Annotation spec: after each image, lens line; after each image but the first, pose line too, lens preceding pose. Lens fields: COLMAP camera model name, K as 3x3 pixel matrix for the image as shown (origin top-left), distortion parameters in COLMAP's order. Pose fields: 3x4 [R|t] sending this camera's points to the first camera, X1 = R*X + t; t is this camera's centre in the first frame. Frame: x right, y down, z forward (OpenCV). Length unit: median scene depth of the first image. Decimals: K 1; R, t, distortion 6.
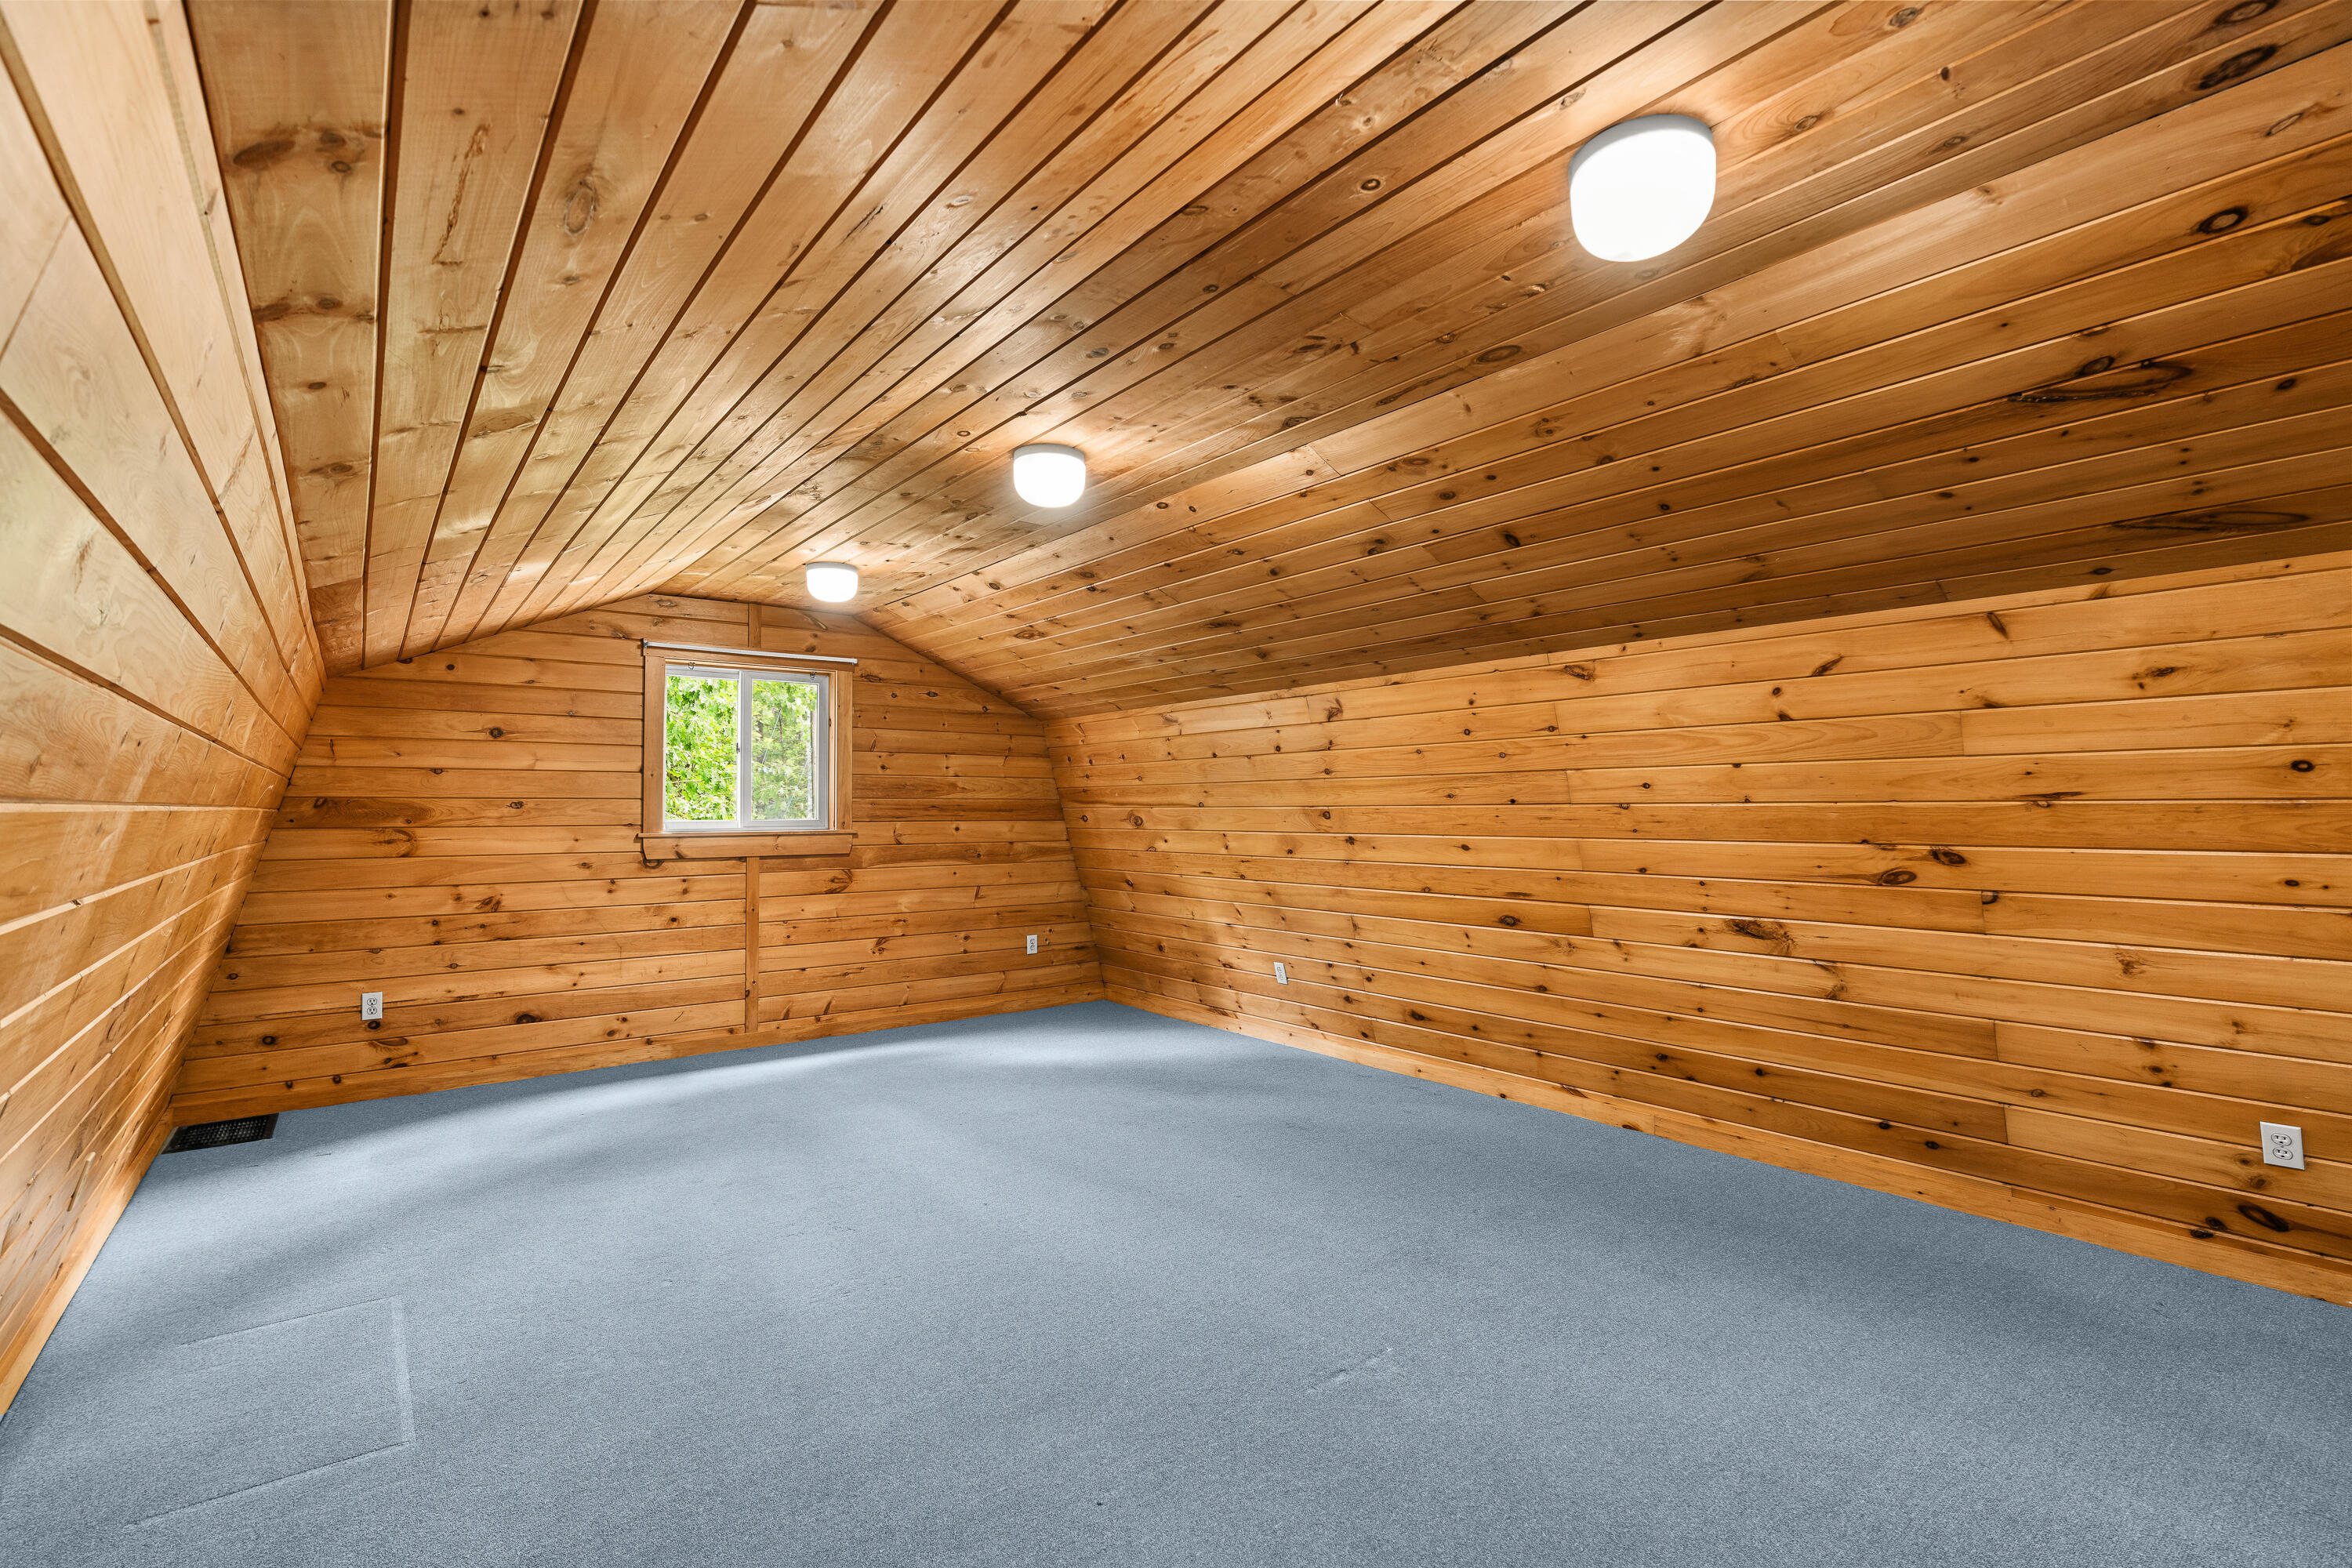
lens RADIAL K [[1120.3, 0, 1083.4], [0, 1120.3, 793.8], [0, 0, 1]] dist [-0.013440, 0.006438]
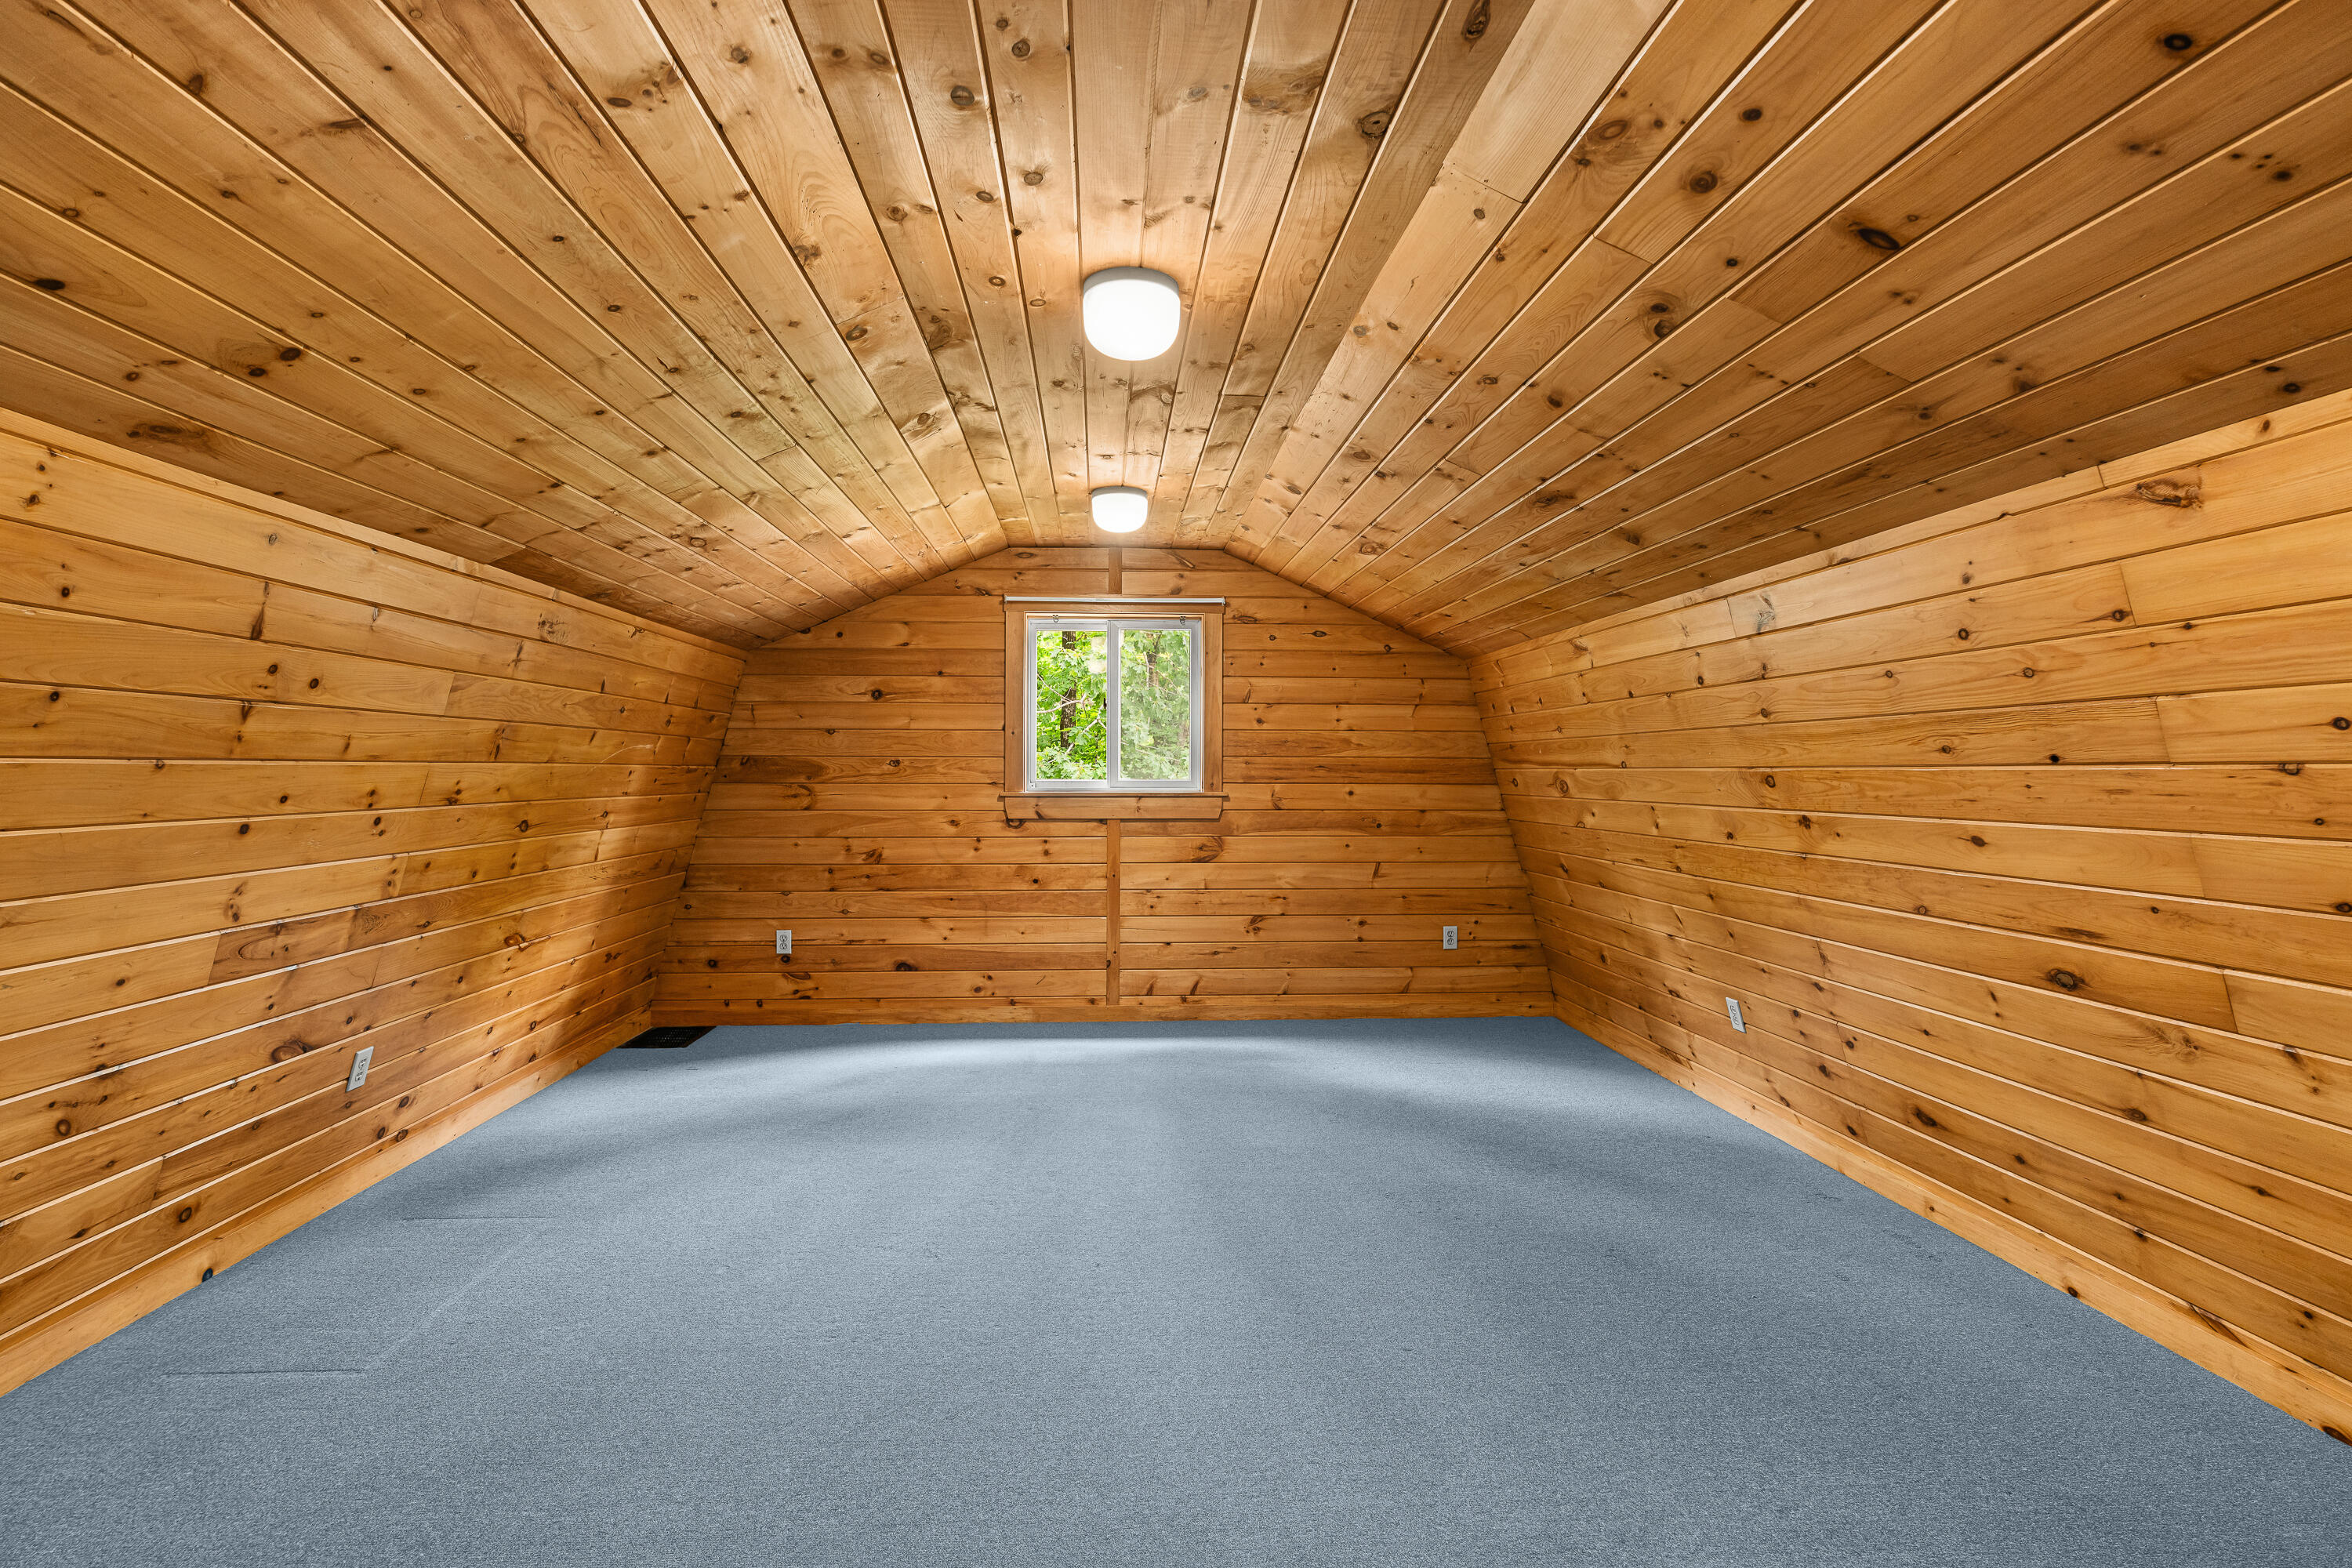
lens RADIAL K [[1120.3, 0, 1083.4], [0, 1120.3, 793.8], [0, 0, 1]] dist [-0.013440, 0.006438]
pose [[0.828497, 0.017514, -0.559720, 0.226554], [0.002004, 0.999412, 0.034240, 0.003231], [0.559990, -0.029489, 0.827974, 0.228515]]
